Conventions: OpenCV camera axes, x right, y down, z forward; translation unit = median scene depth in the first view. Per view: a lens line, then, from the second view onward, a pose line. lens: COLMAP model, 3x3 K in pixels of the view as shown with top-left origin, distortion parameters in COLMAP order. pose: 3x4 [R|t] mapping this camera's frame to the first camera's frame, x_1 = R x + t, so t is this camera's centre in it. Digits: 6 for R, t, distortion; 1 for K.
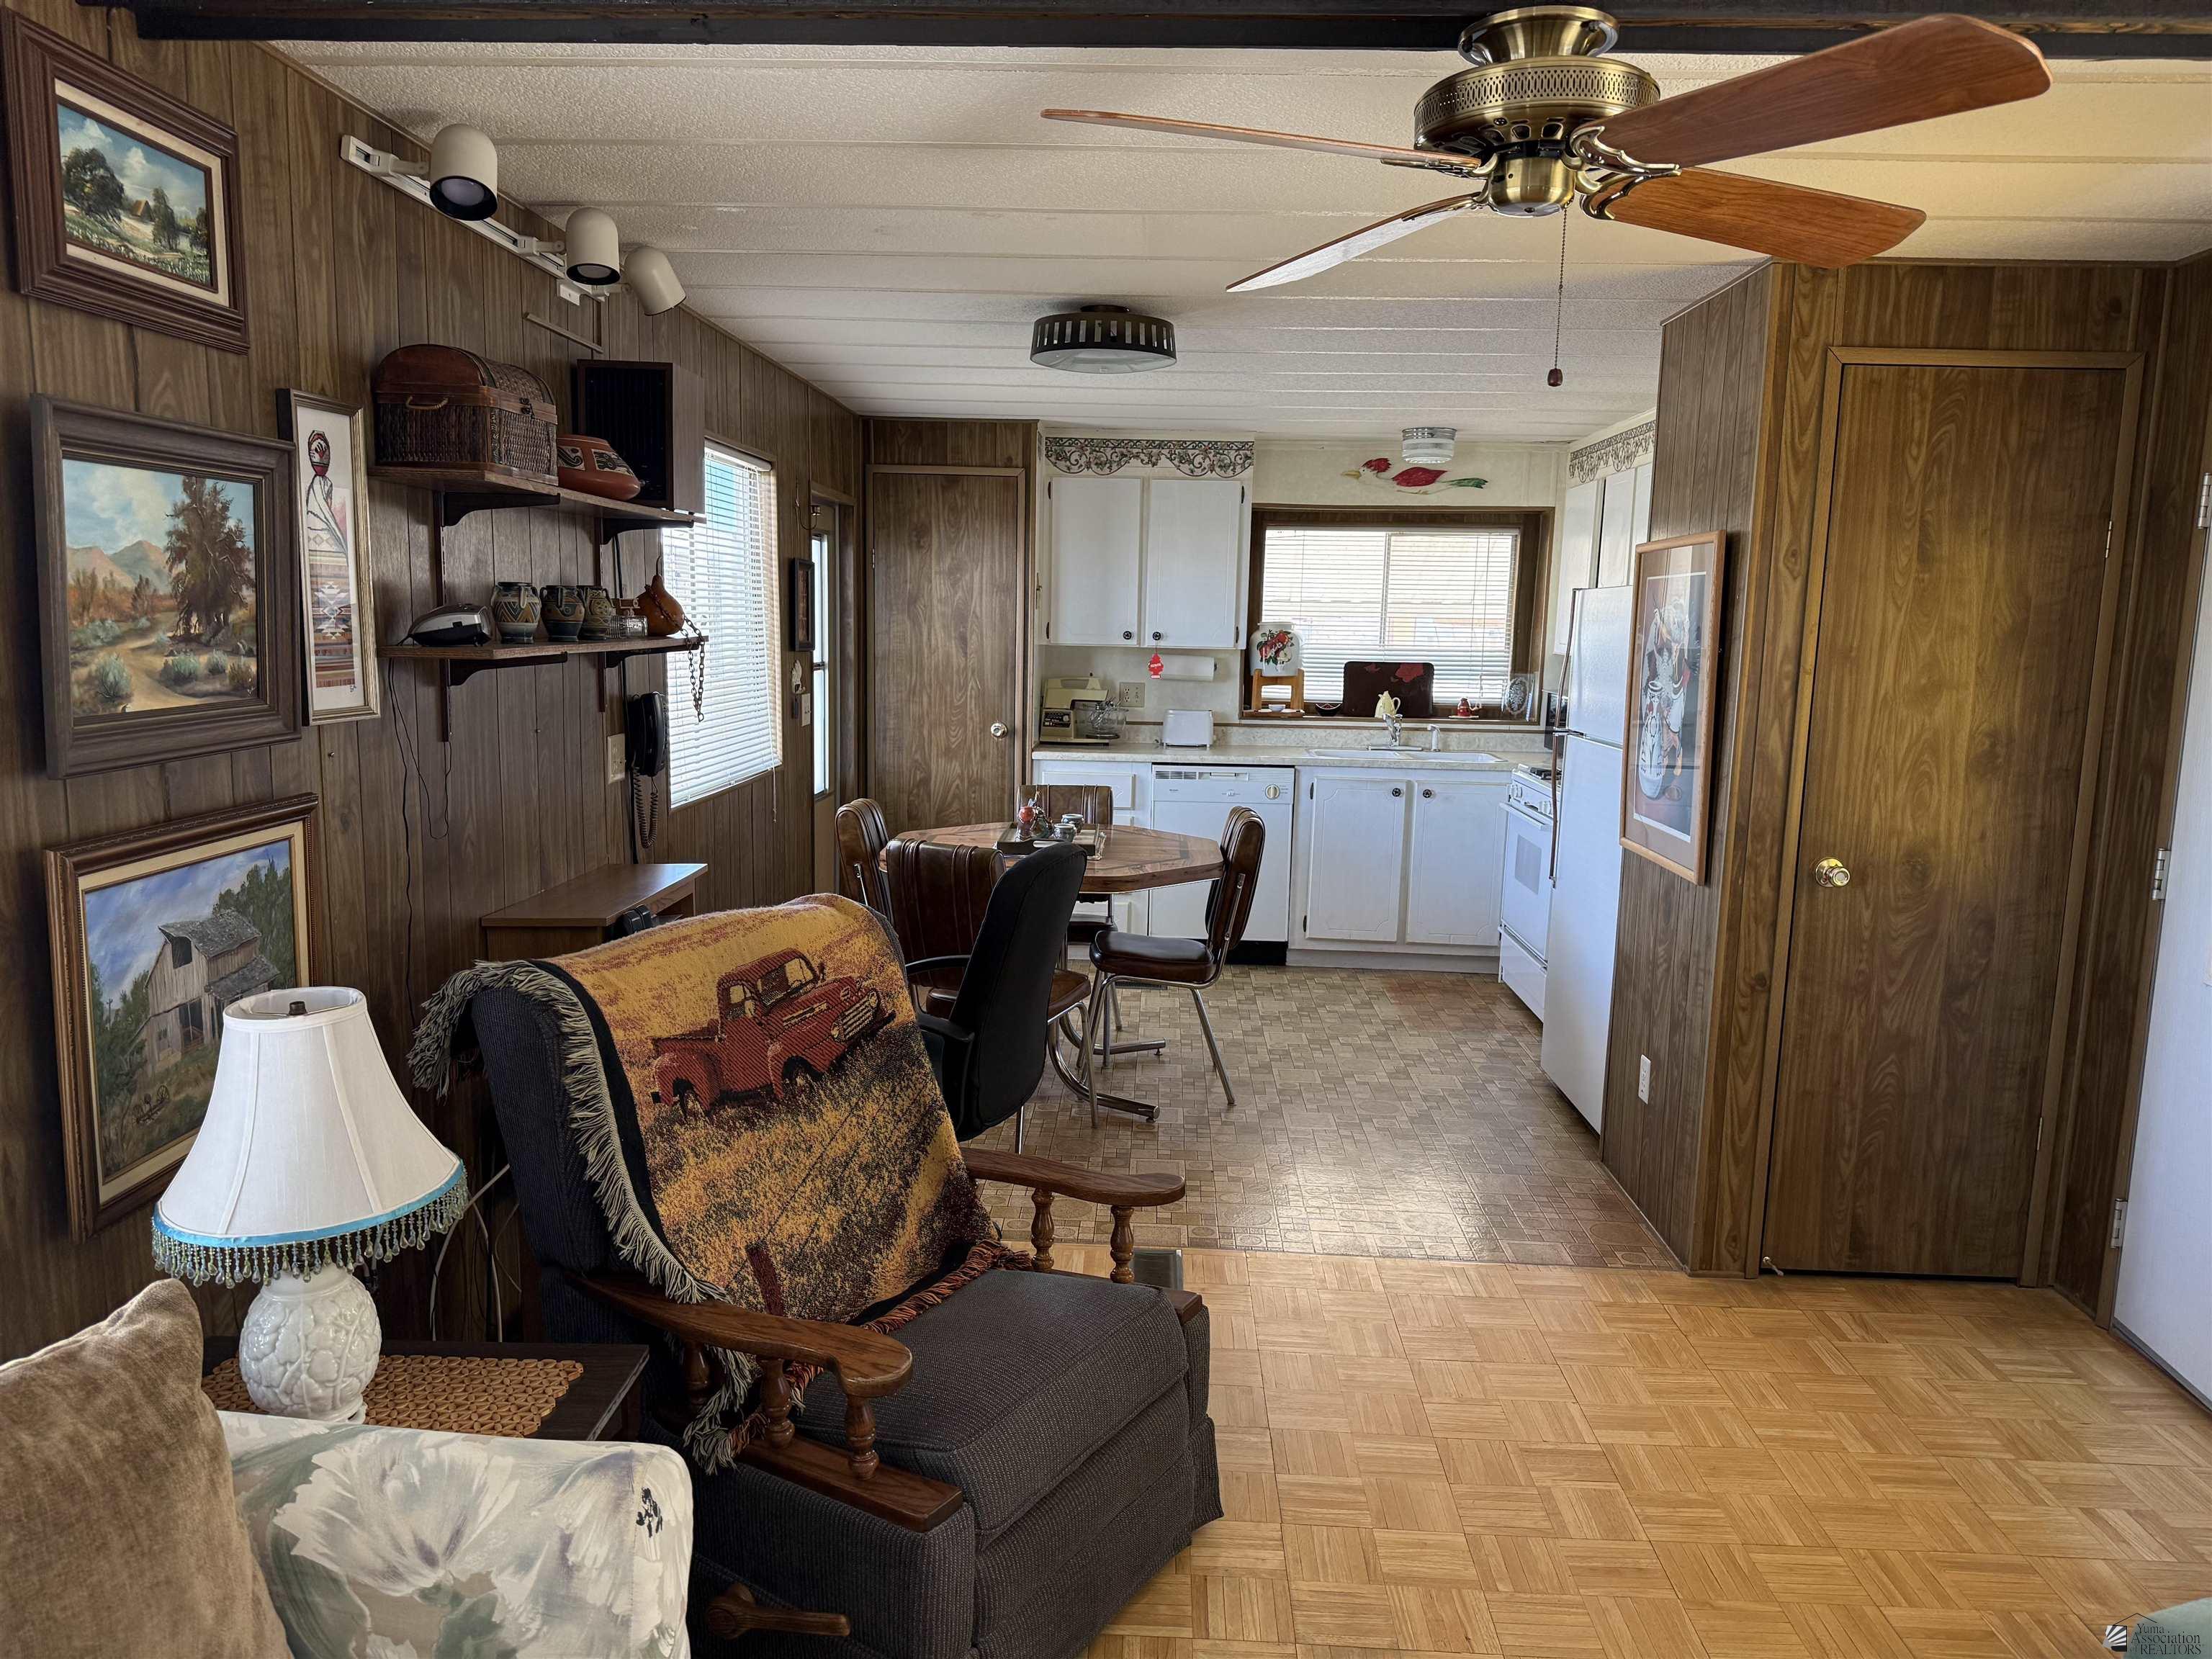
lens RADIAL K [[1588.2, 0, 1106.0], [0, 1588.2, 829.5], [0, 0, 1]] dist [0.075878, -0.085382]
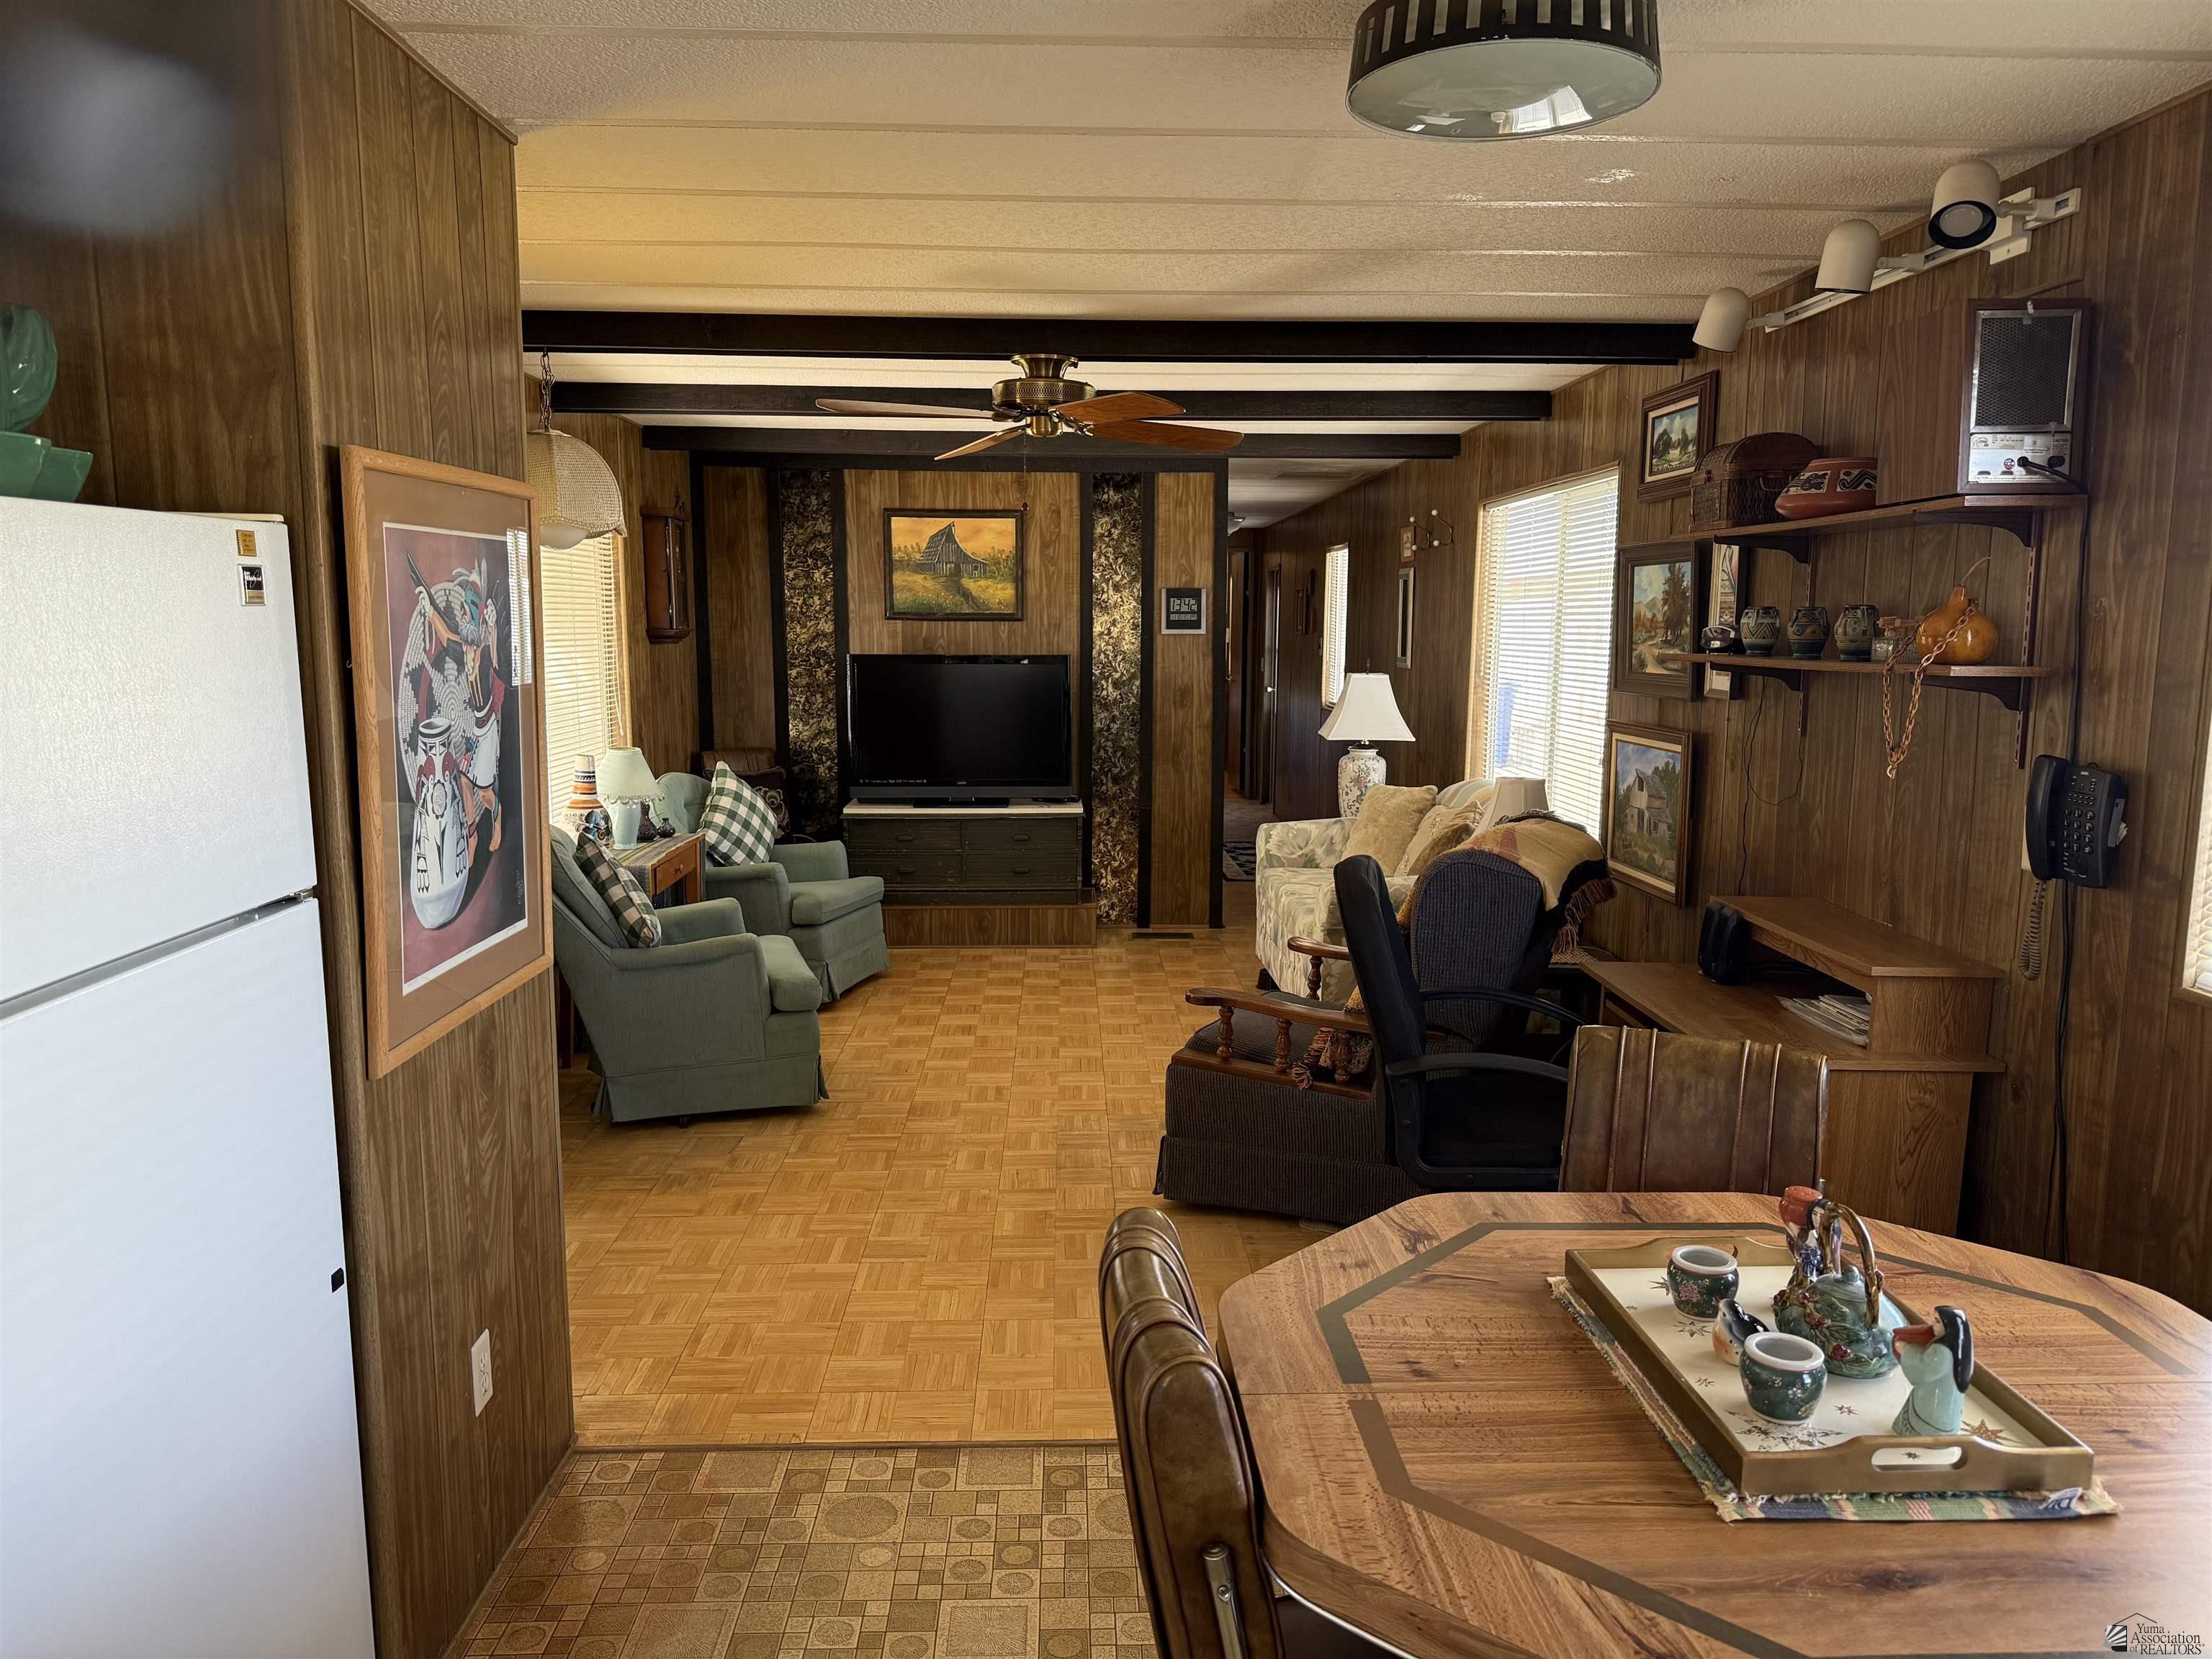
lens RADIAL K [[1588.2, 0, 1106.0], [0, 1588.2, 829.5], [0, 0, 1]] dist [0.075878, -0.085382]
pose [[-0.997370, -0.018771, -0.070010, 0.286222], [-0.036773, 0.963388, 0.265579, -0.397006], [0.062462, 0.267455, -0.961544, 2.930577]]
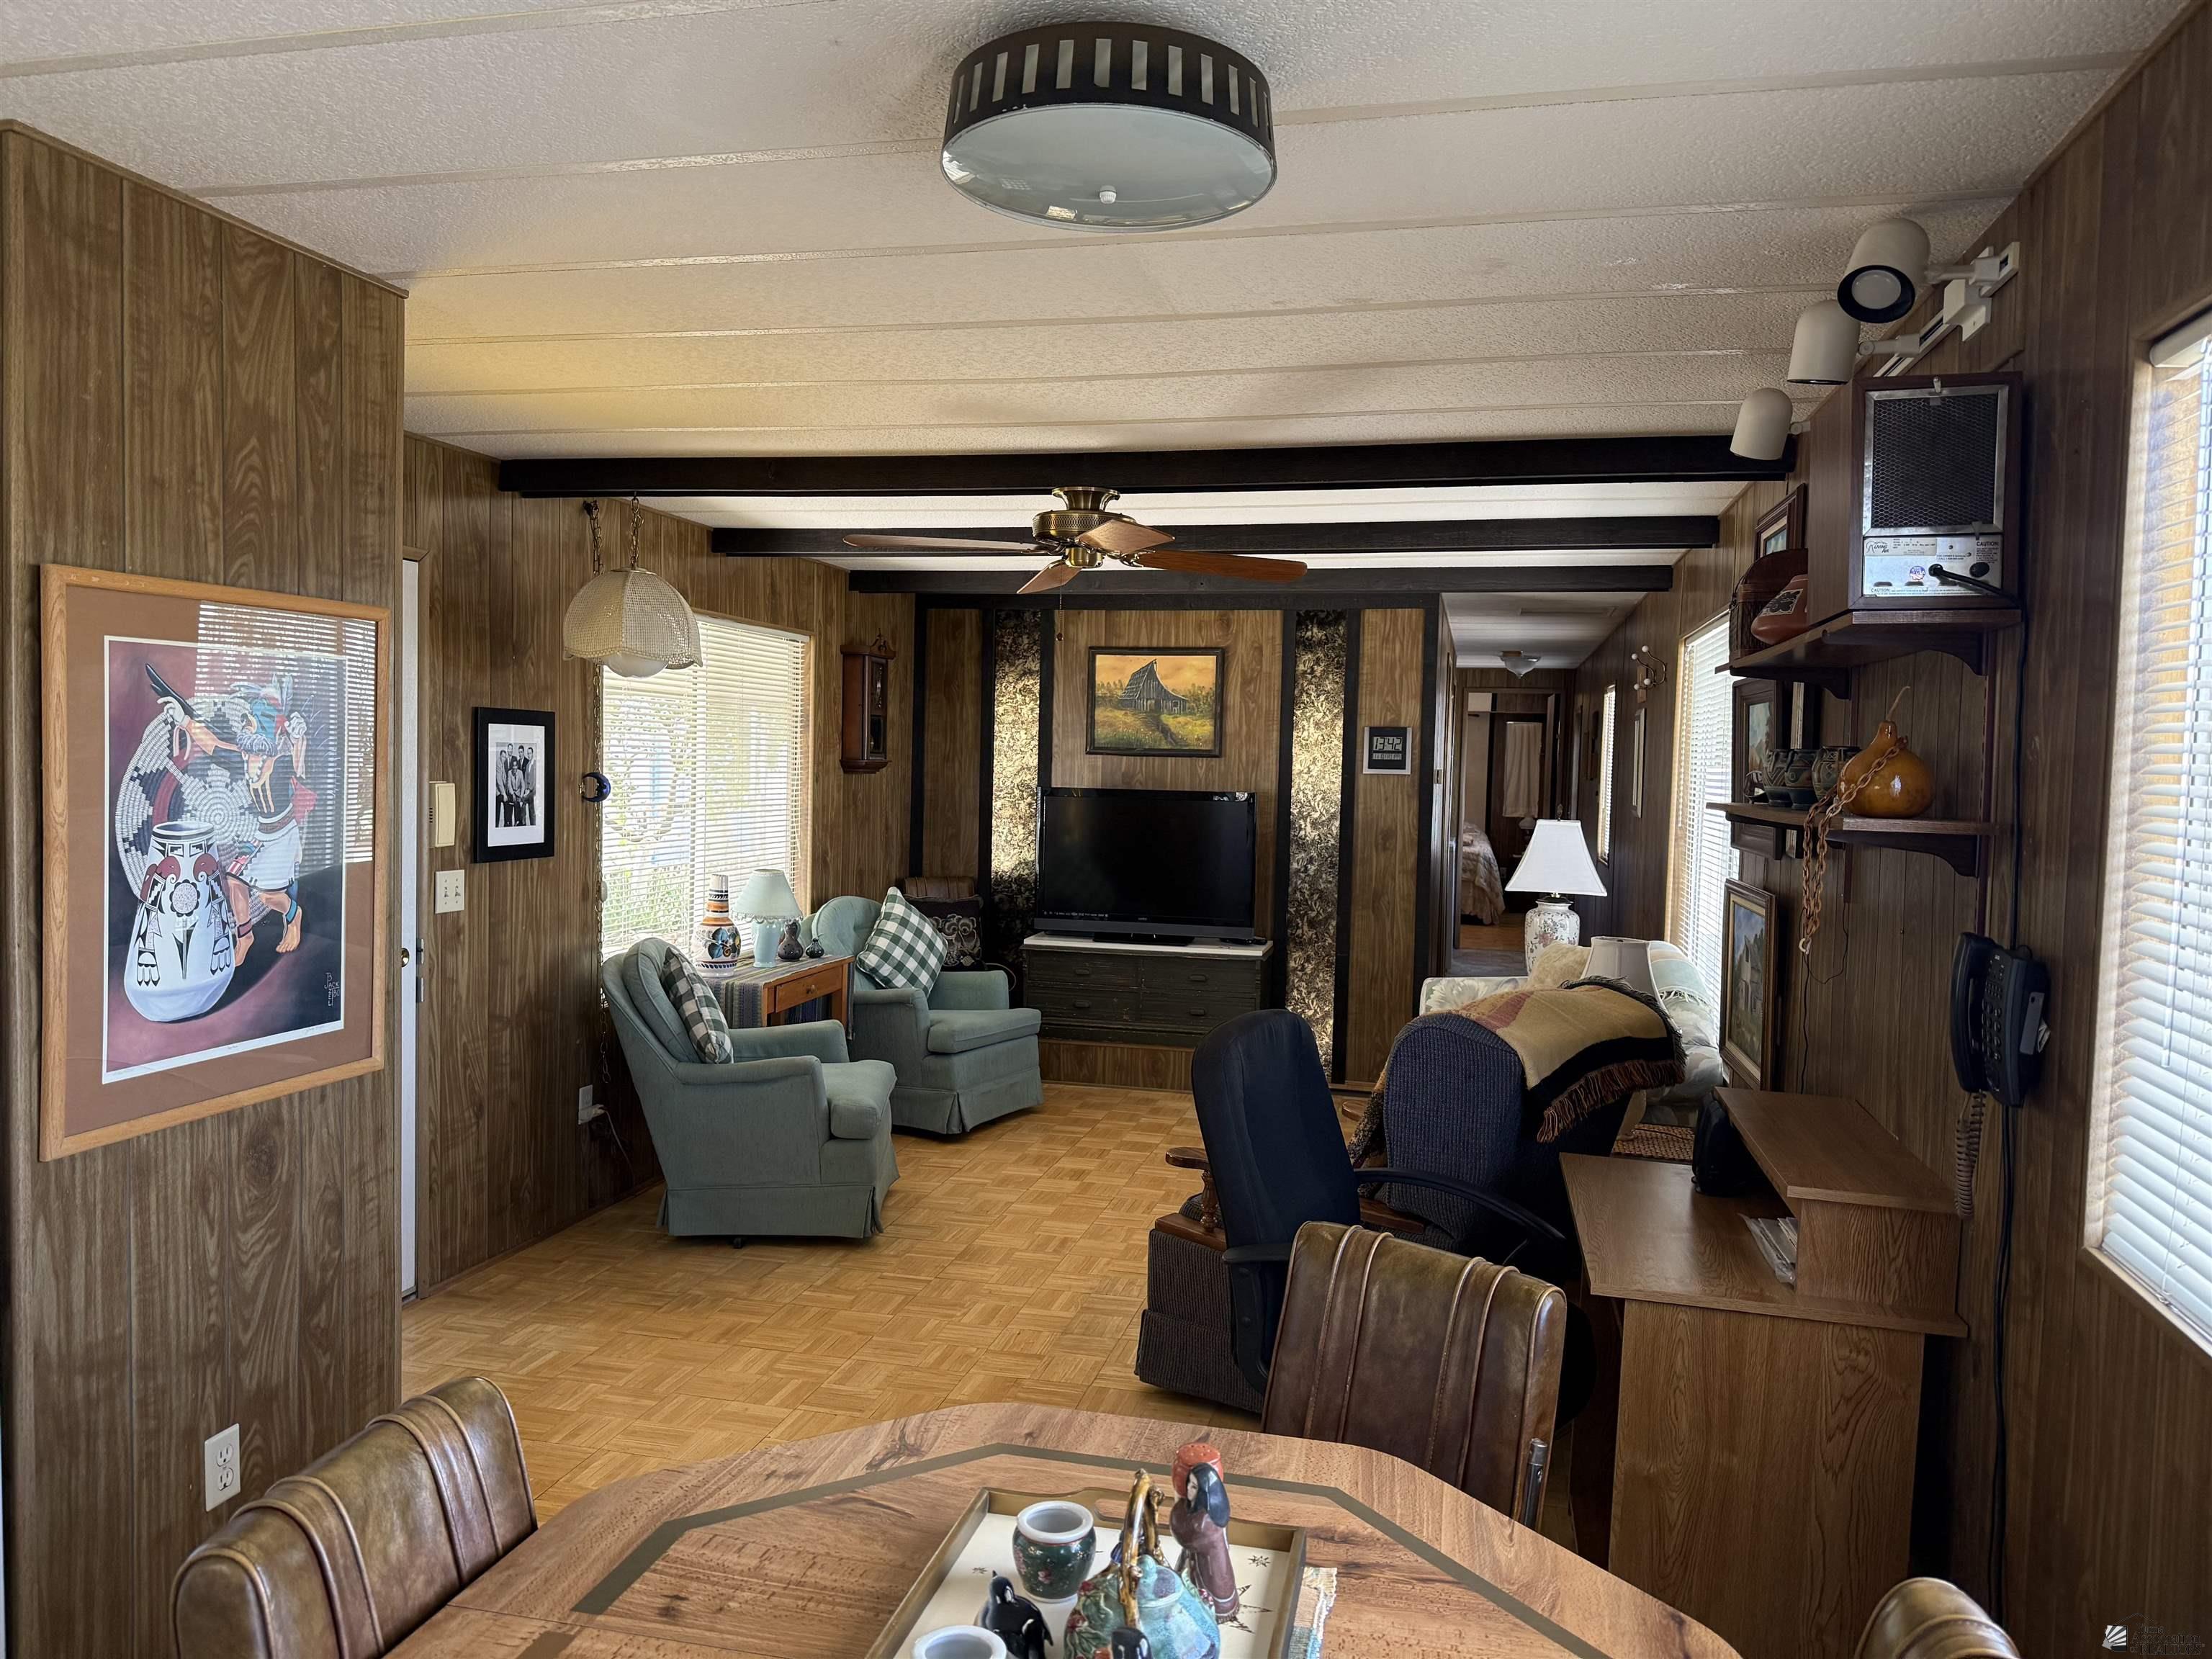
lens RADIAL K [[1580.7, 0, 1088.4], [0, 1580.7, 798.0], [0, 0, 1]] dist [0.099946, -0.150619]
pose [[-0.978369, -0.051856, 0.200264, -0.176505], [-0.018053, 0.985781, 0.167063, -0.384809], [-0.206080, 0.159834, -0.965393, 2.815708]]
